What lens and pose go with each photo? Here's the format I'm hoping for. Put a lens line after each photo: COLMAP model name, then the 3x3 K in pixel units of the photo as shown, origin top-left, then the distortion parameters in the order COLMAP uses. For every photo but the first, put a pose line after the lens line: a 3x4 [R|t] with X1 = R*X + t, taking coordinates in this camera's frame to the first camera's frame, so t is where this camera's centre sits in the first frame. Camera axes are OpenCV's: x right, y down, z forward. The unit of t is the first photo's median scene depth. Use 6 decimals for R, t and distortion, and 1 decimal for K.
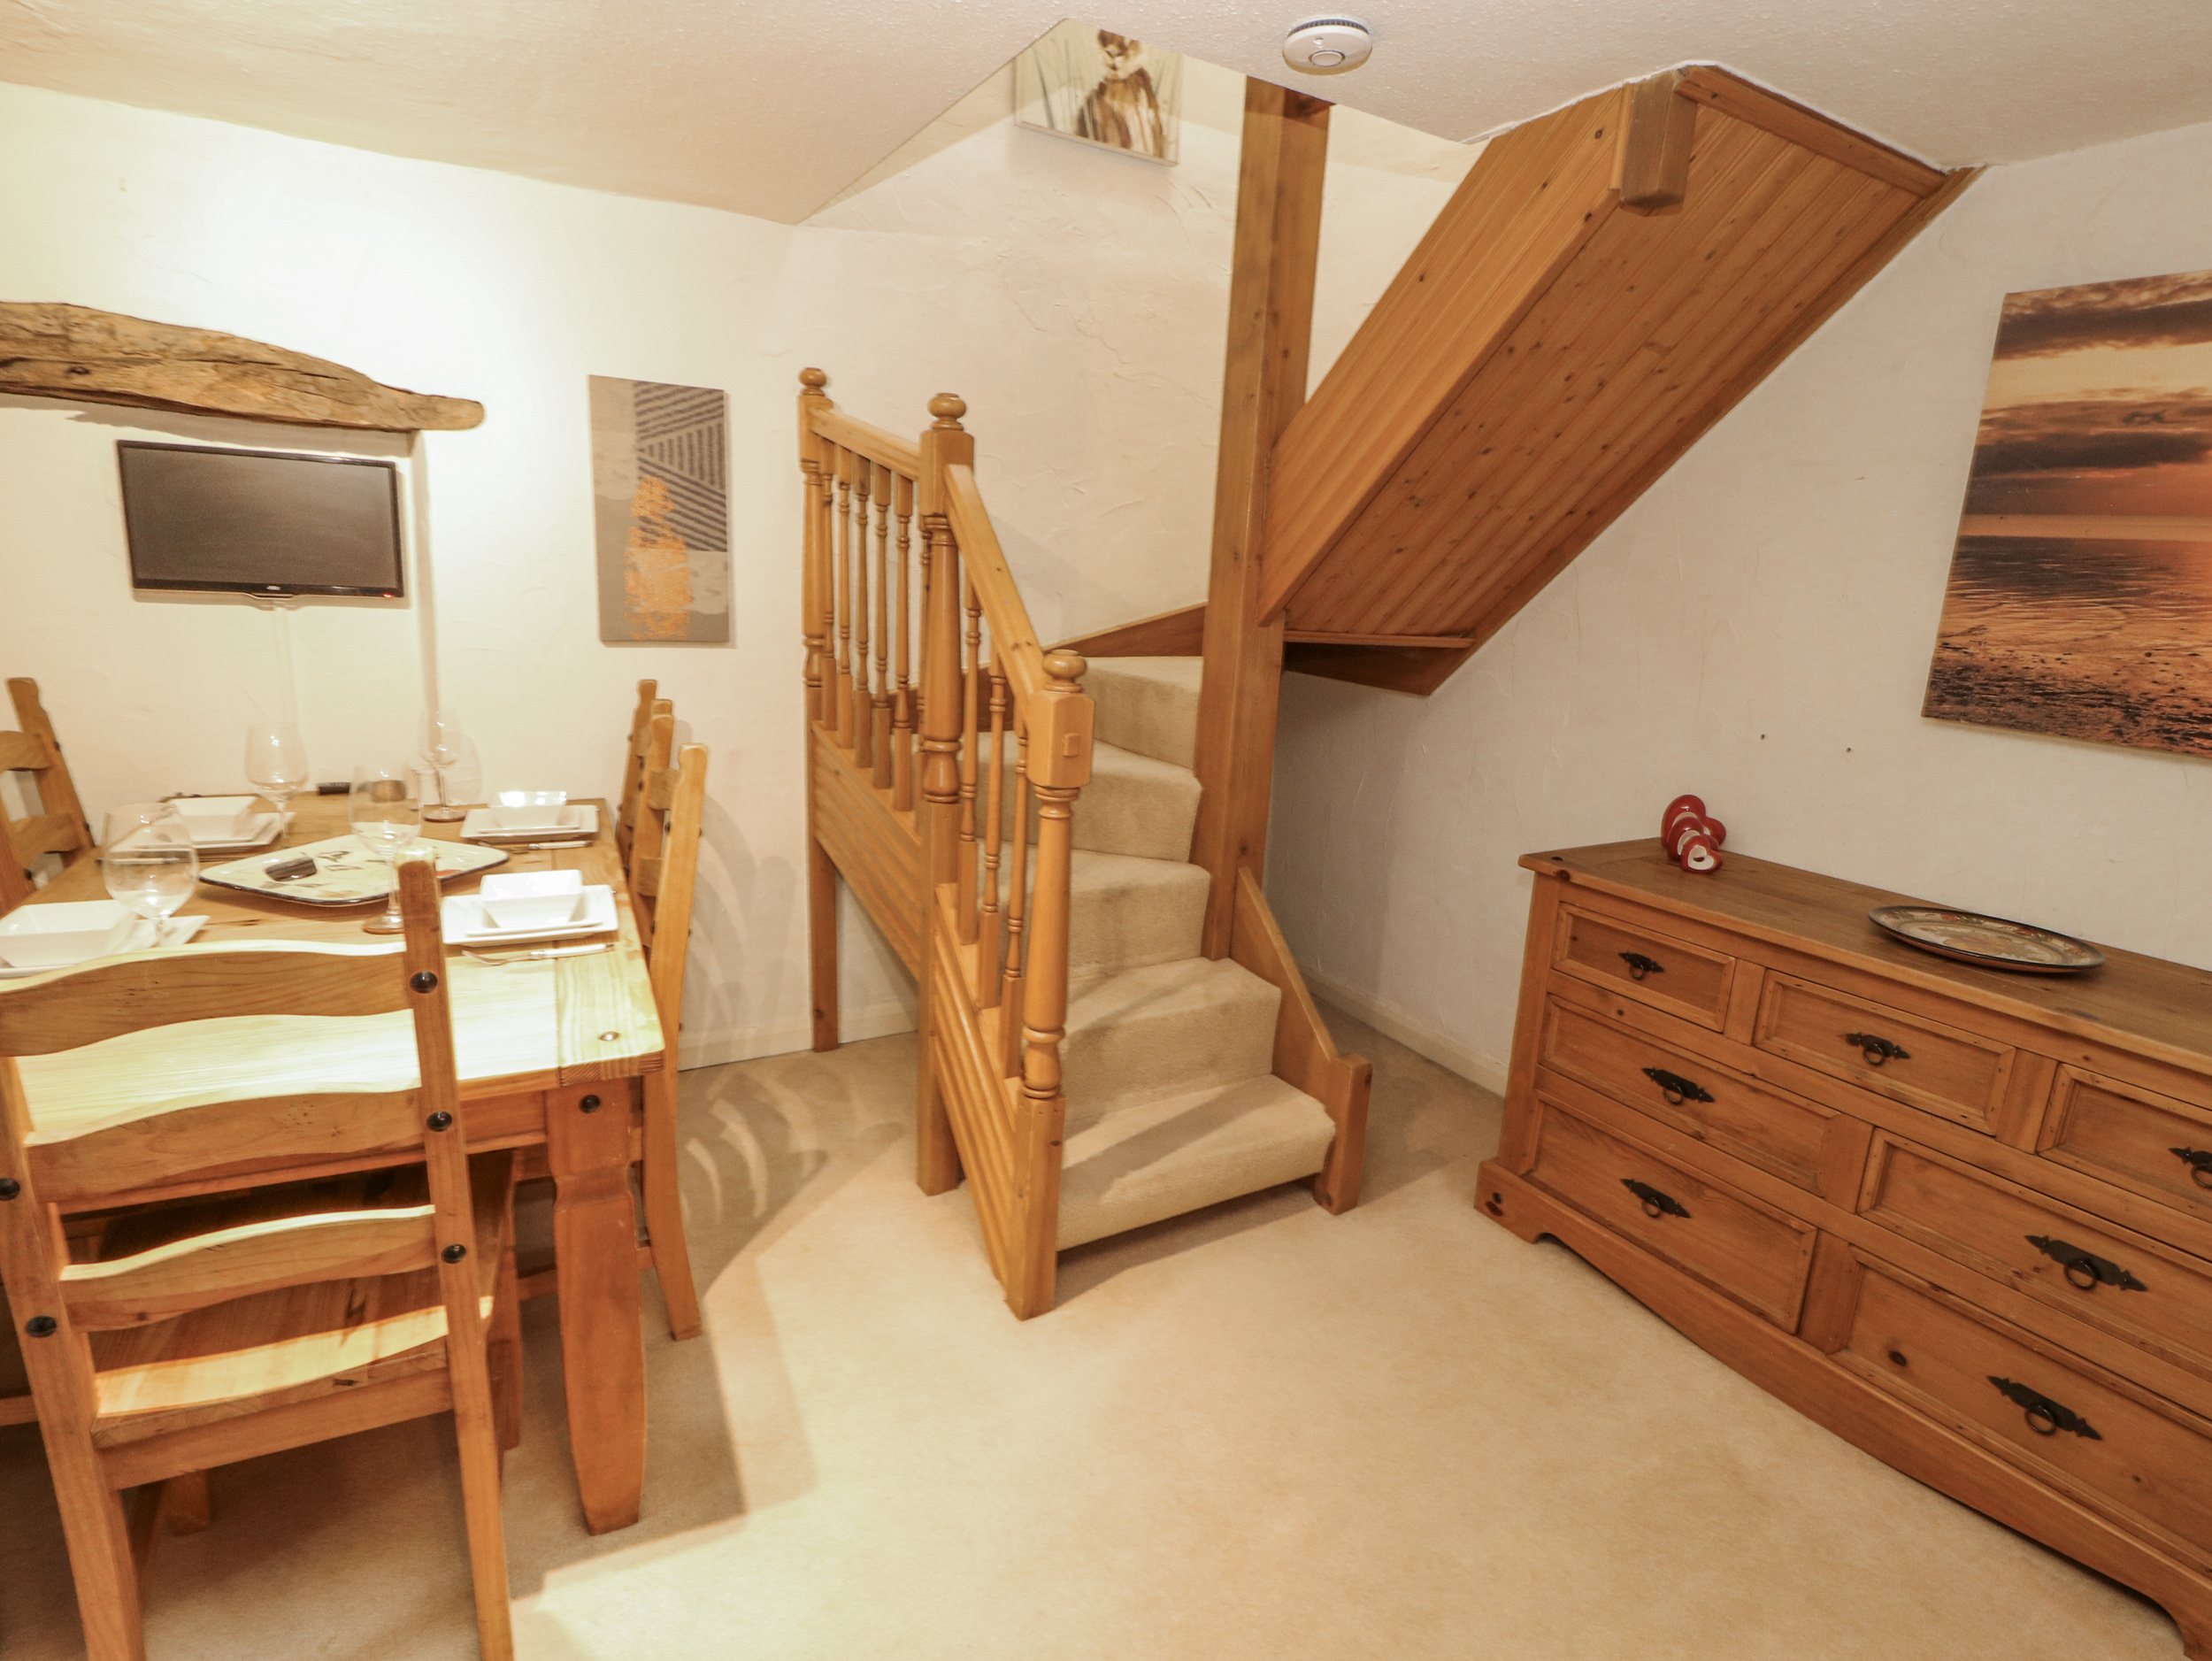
lens RADIAL K [[1137.2, 0, 1114.7], [0, 1137.2, 821.0], [0, 0, 1]] dist [0.002588, -0.014908]
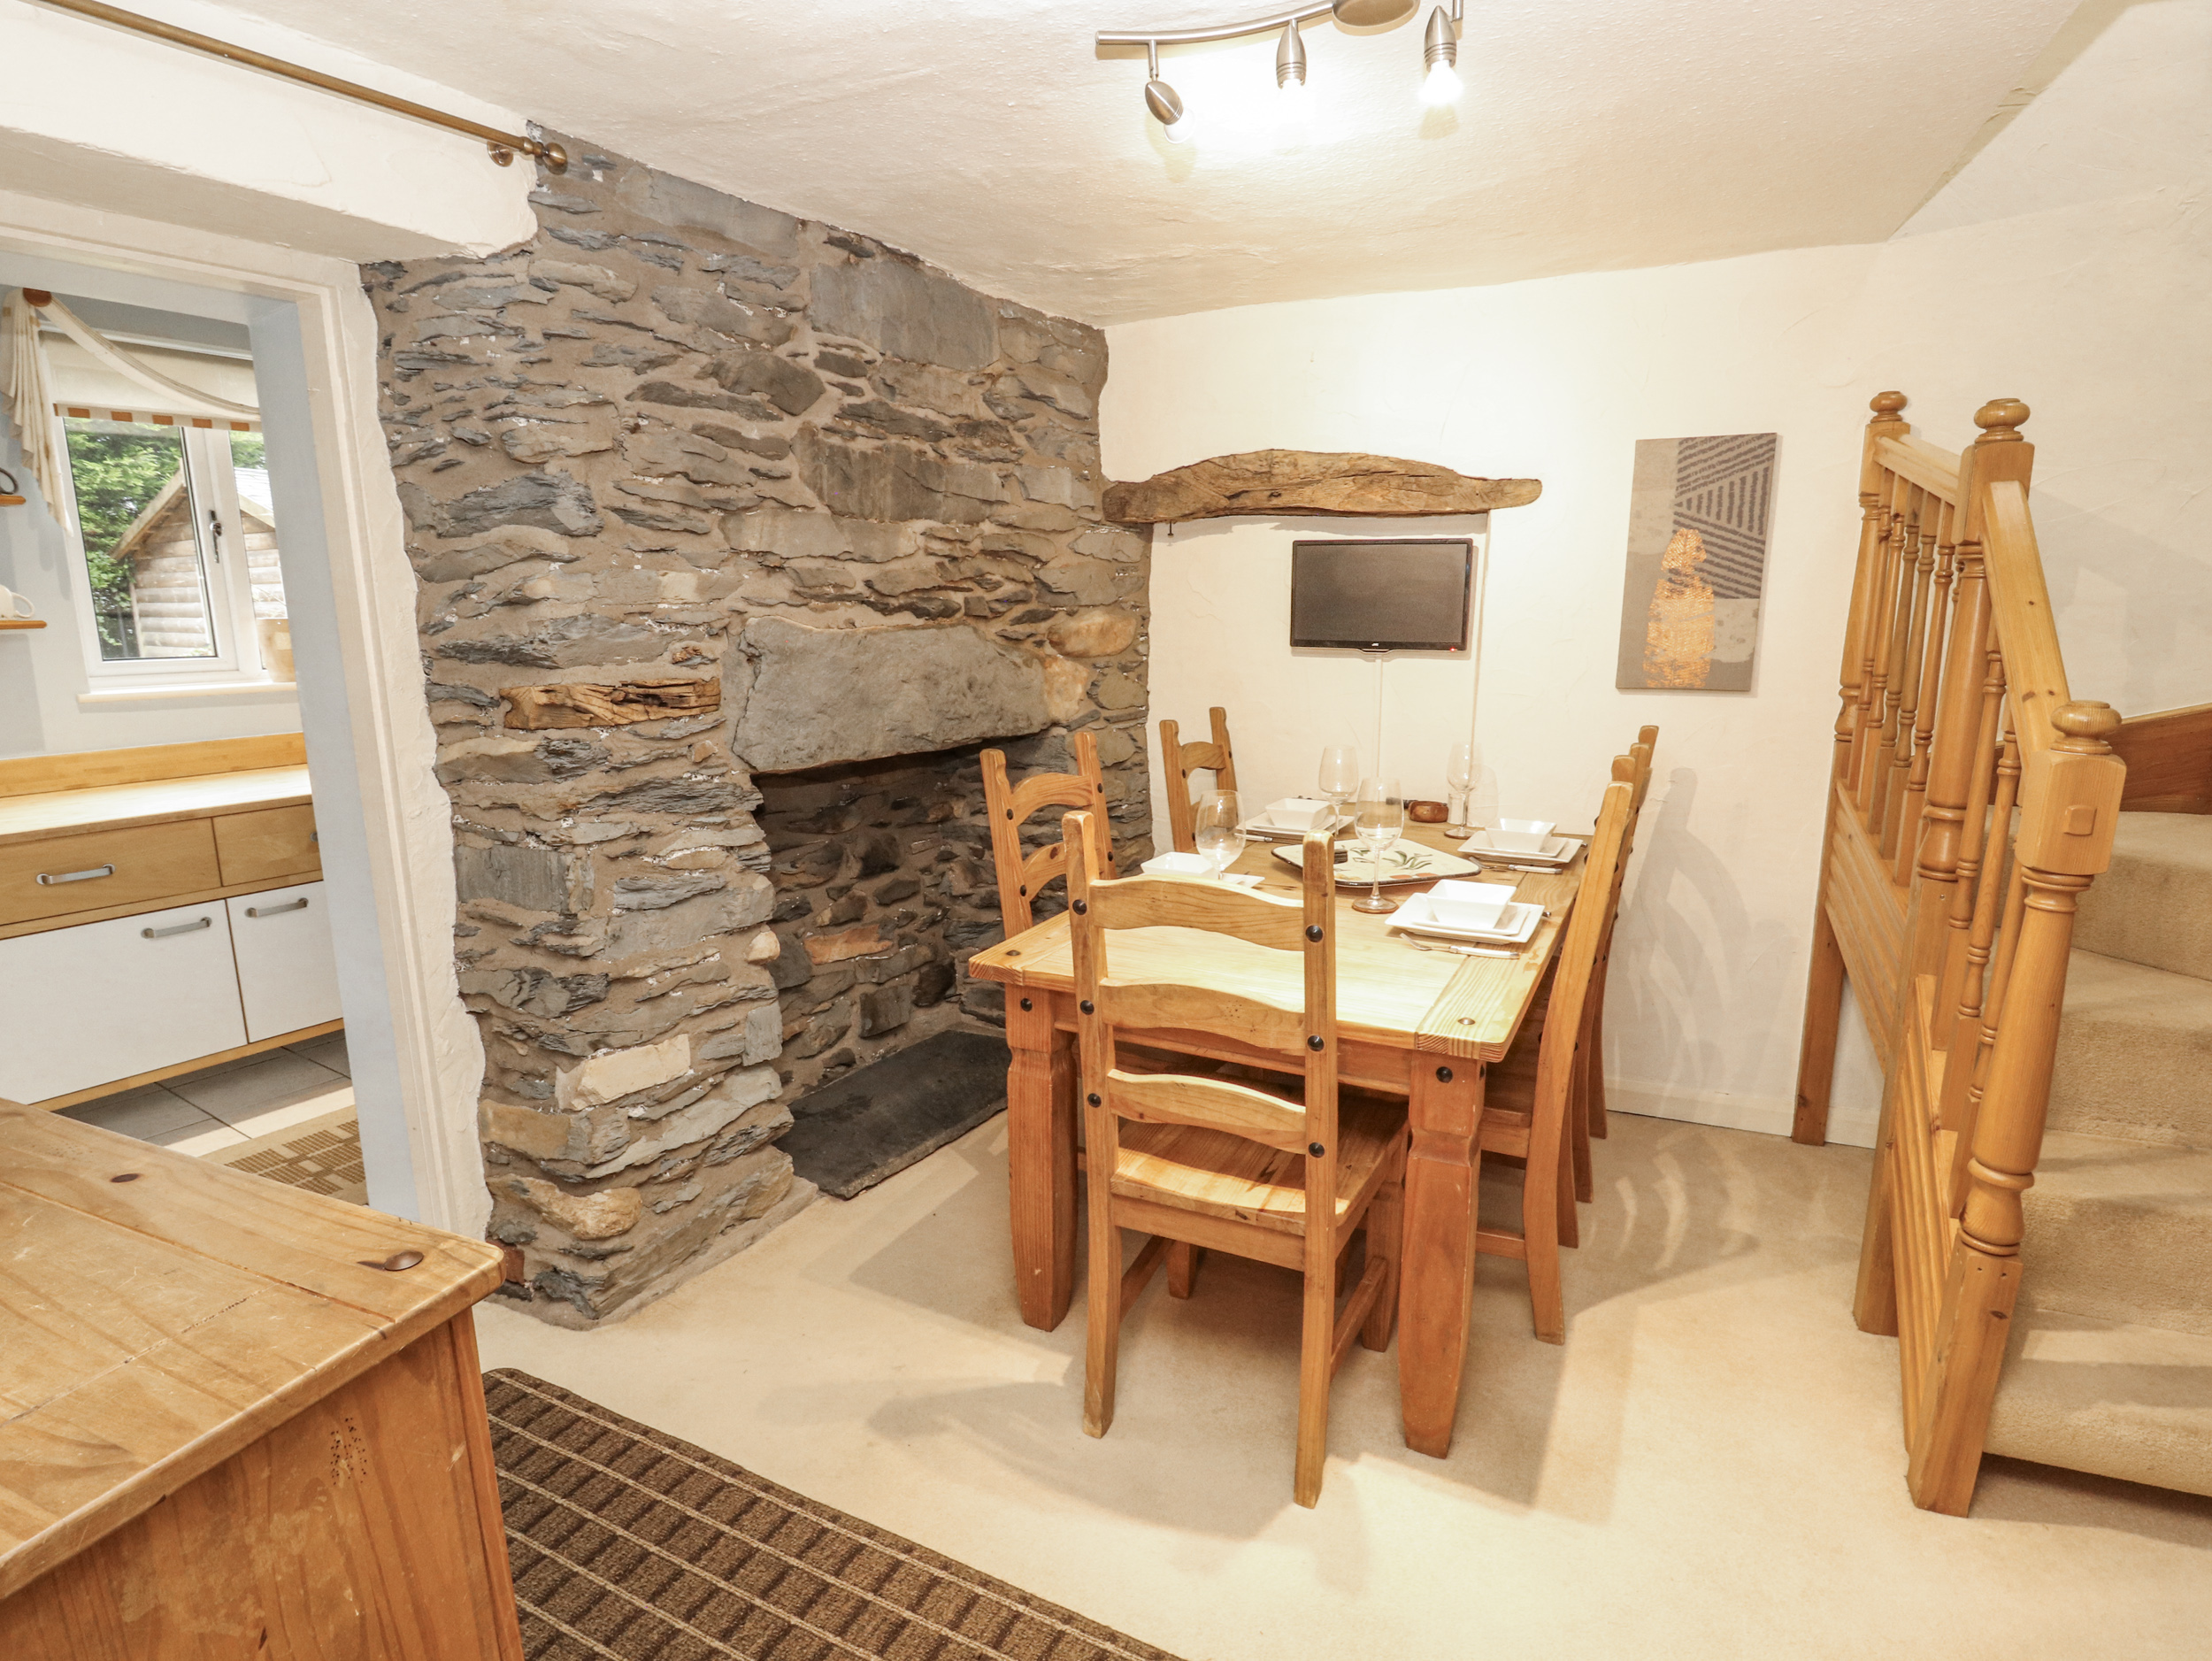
lens RADIAL K [[1144.8, 0, 1120.9], [0, 1144.8, 835.4], [0, 0, 1]] dist [-0.000907, -0.014433]
pose [[0.598698, 0.109467, -0.793459, 0.147170], [-0.138577, 0.989835, 0.031997, 0.008099], [0.788896, 0.090798, 0.607782, -0.001103]]
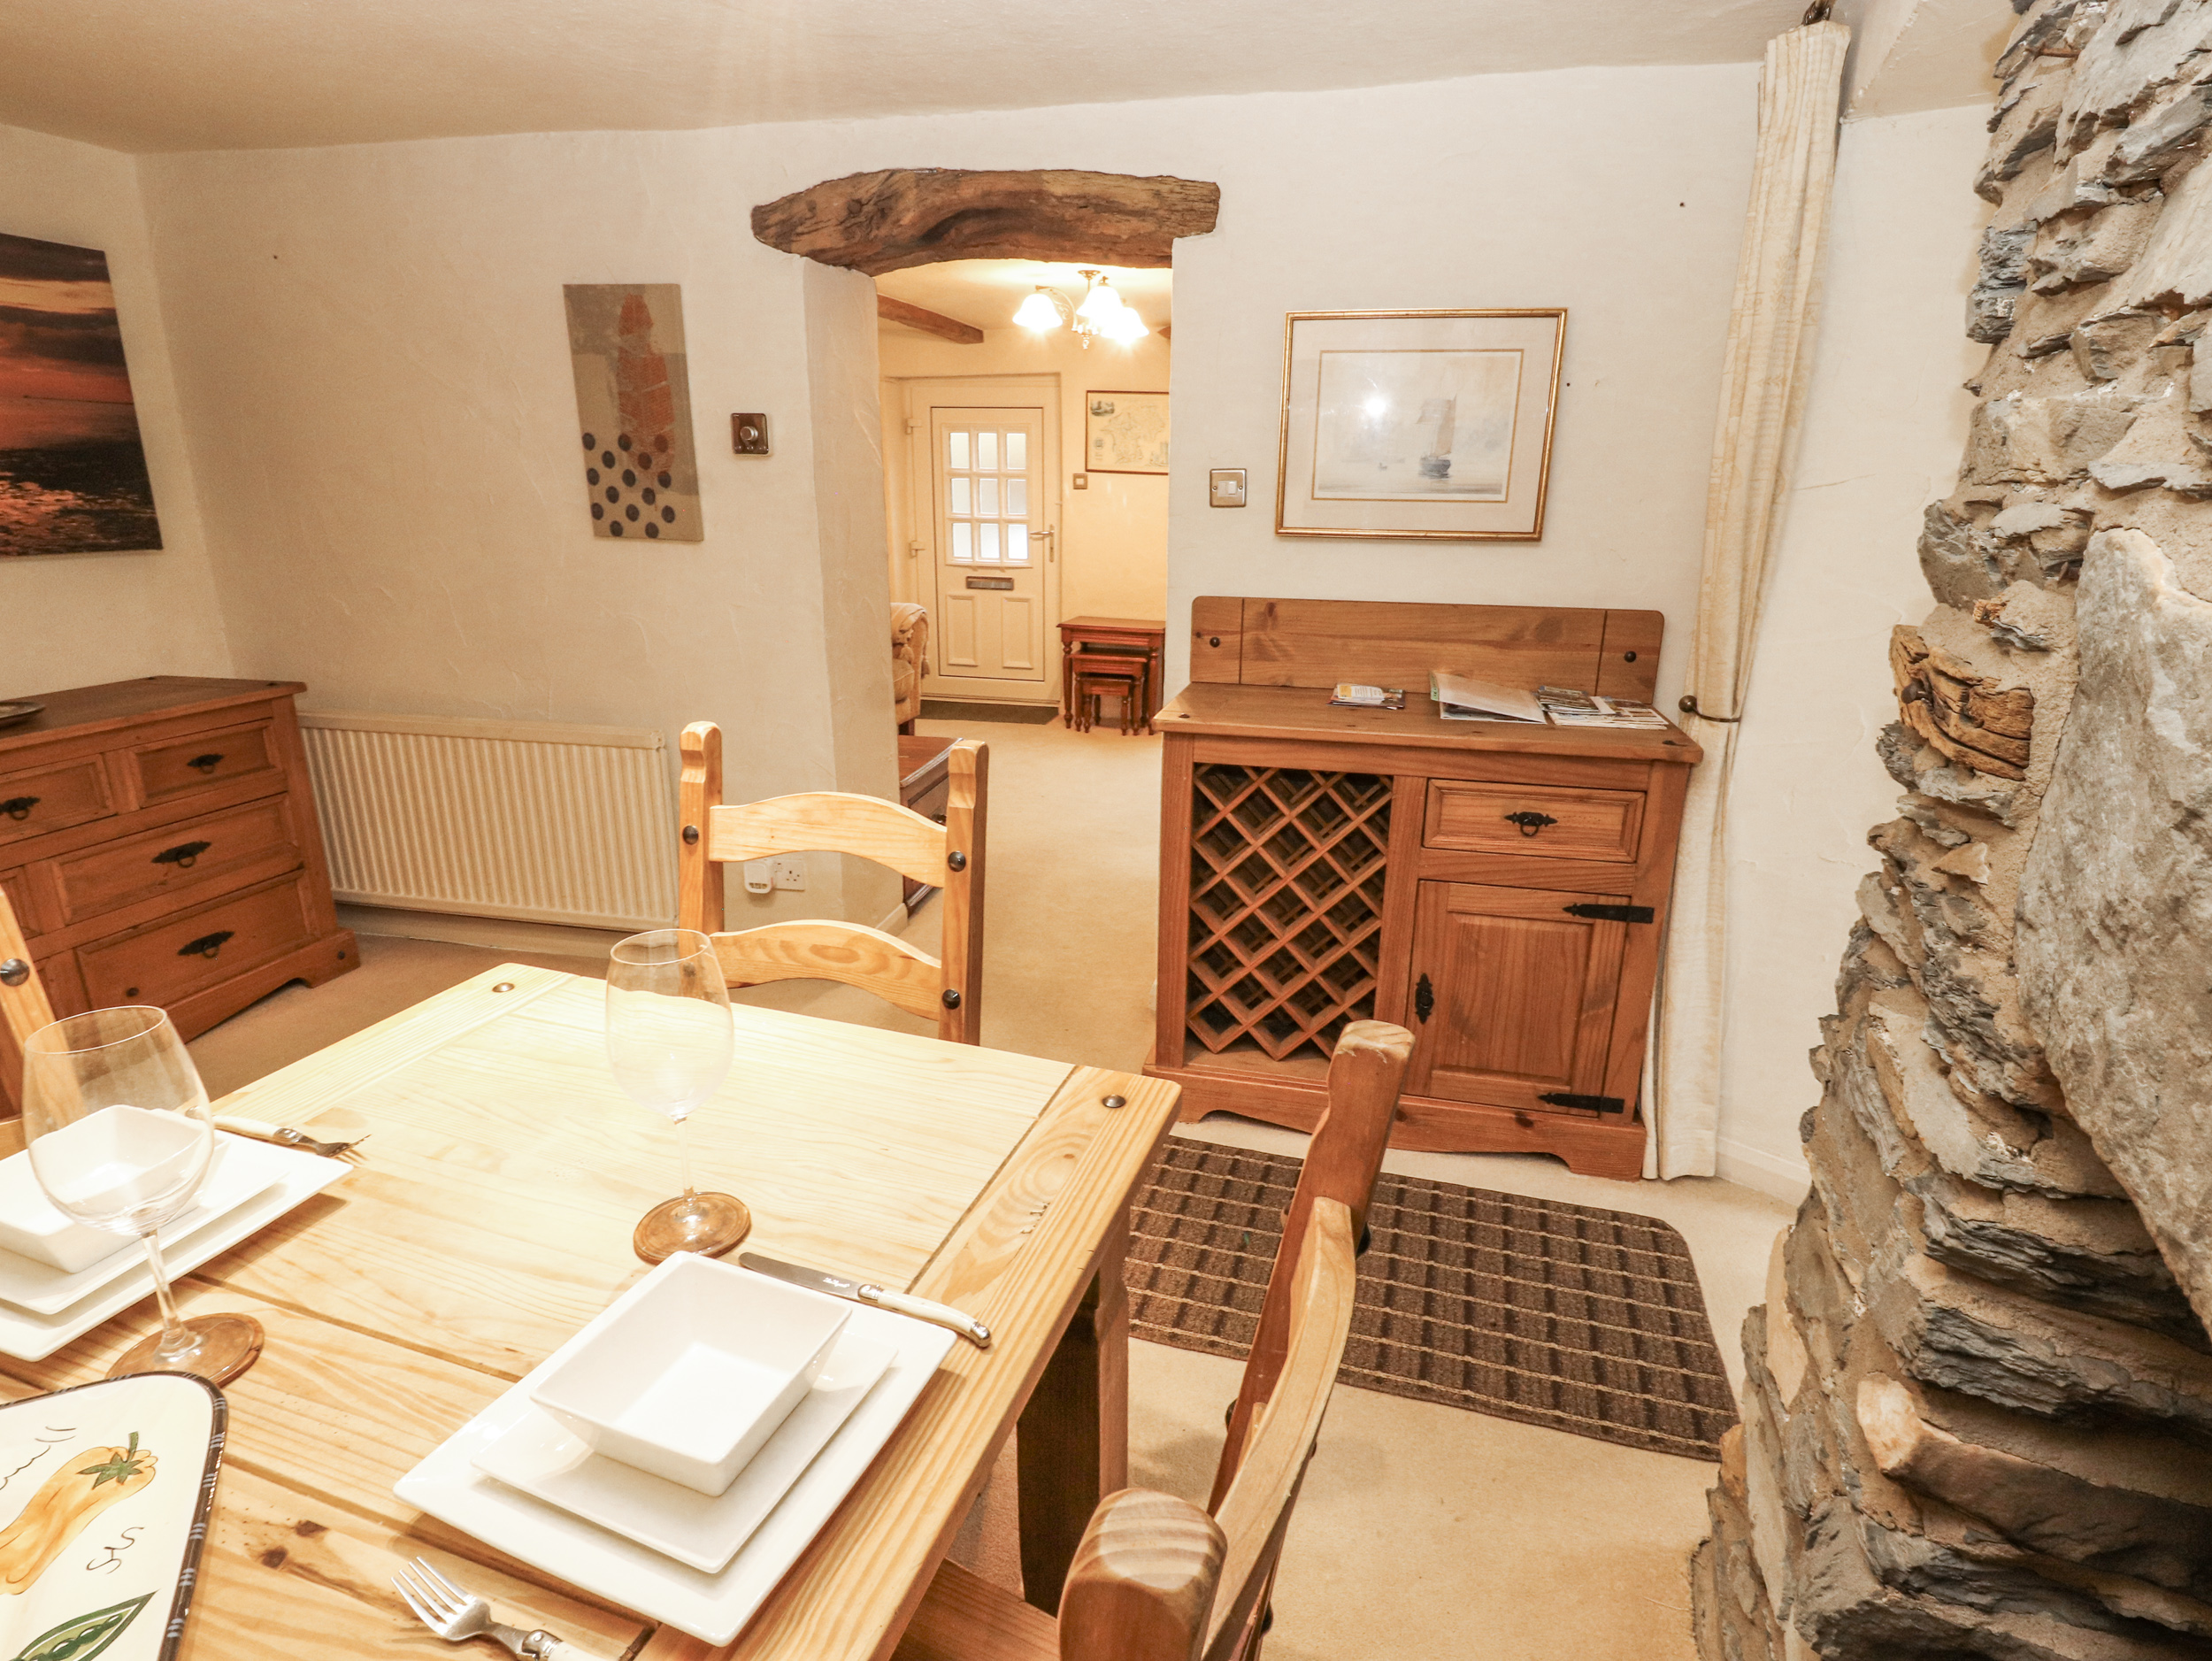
lens RADIAL K [[1144.8, 0, 1120.9], [0, 1144.8, 835.4], [0, 0, 1]] dist [-0.000907, -0.014433]
pose [[-0.718413, -0.258213, 0.645917, -0.836176], [0.104371, 0.878030, 0.467087, -0.188639], [-0.687743, 0.402976, -0.603838, 0.696012]]
